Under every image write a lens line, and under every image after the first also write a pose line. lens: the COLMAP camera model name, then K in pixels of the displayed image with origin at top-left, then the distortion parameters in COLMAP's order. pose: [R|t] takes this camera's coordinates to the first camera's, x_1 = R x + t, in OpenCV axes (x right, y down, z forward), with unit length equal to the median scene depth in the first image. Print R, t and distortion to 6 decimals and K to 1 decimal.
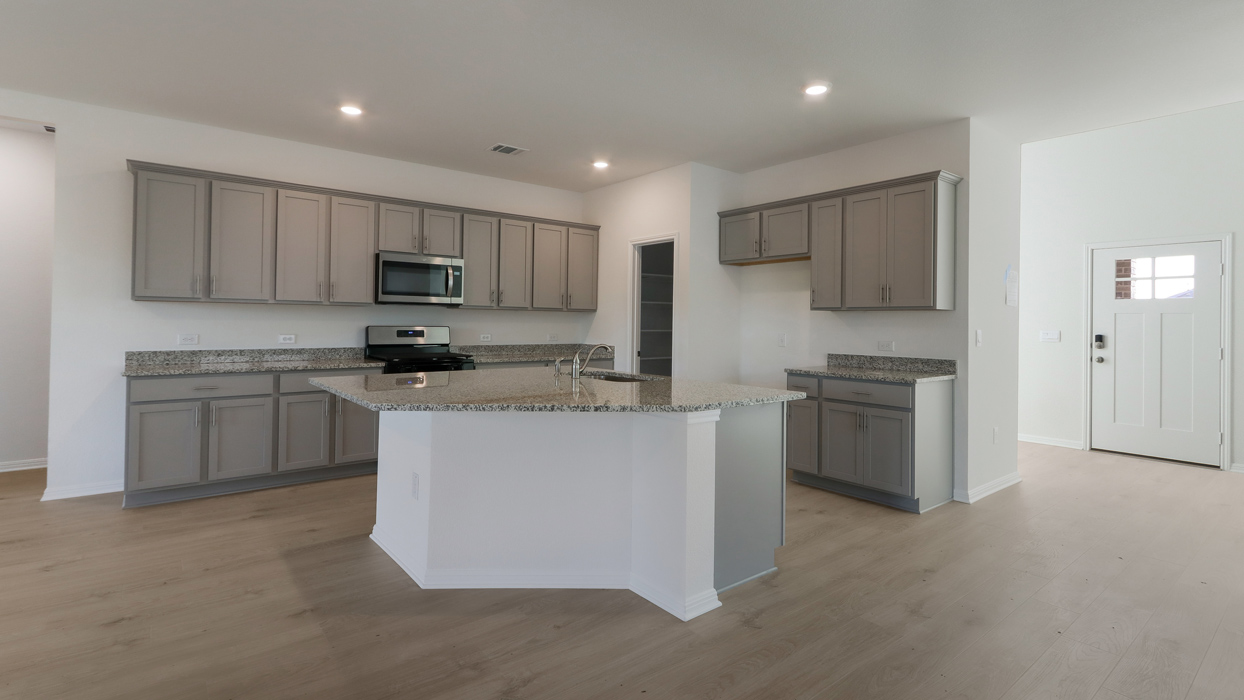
lens RADIAL K [[576.0, 0, 617.4], [0, 576.0, 312.7], [0, 0, 1]] dist [0.001935, -0.000064]
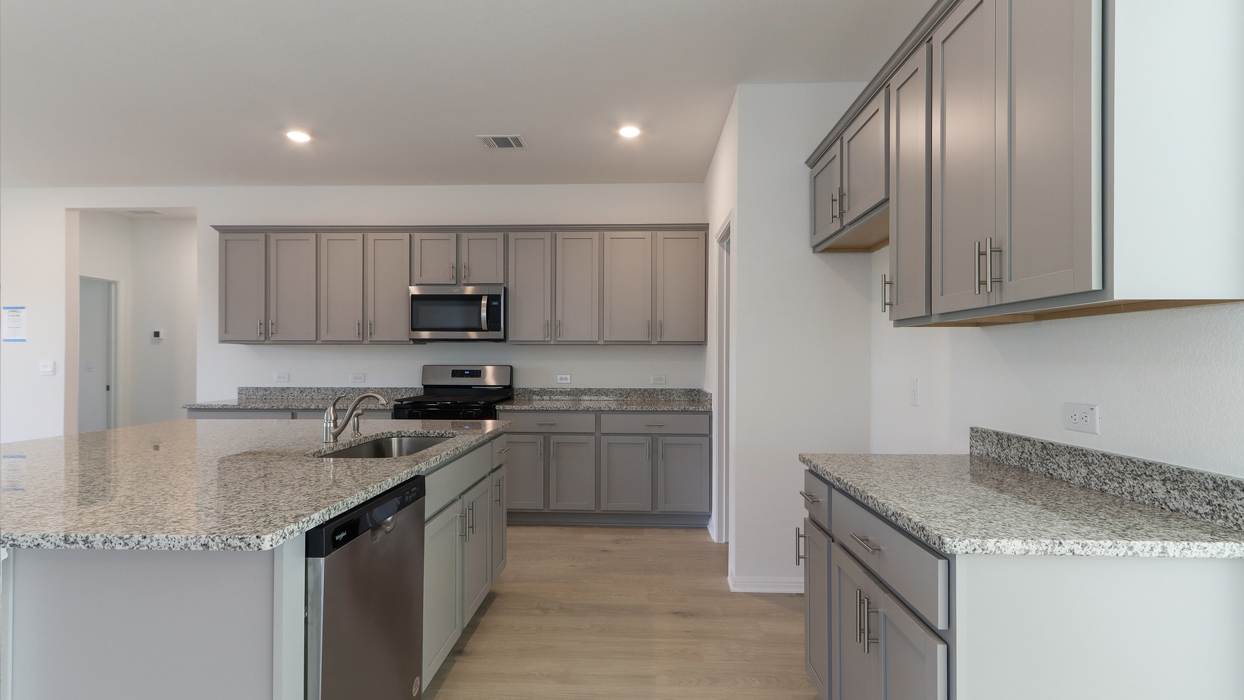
lens RADIAL K [[581.8, 0, 618.3], [0, 581.8, 356.5], [0, 0, 1]] dist [0.001234, -0.000098]
pose [[0.754865, -0.013104, -0.655749, 0.439846], [0.015907, 0.999872, -0.001669, 0.015129], [0.655687, -0.009171, 0.754977, 0.491557]]
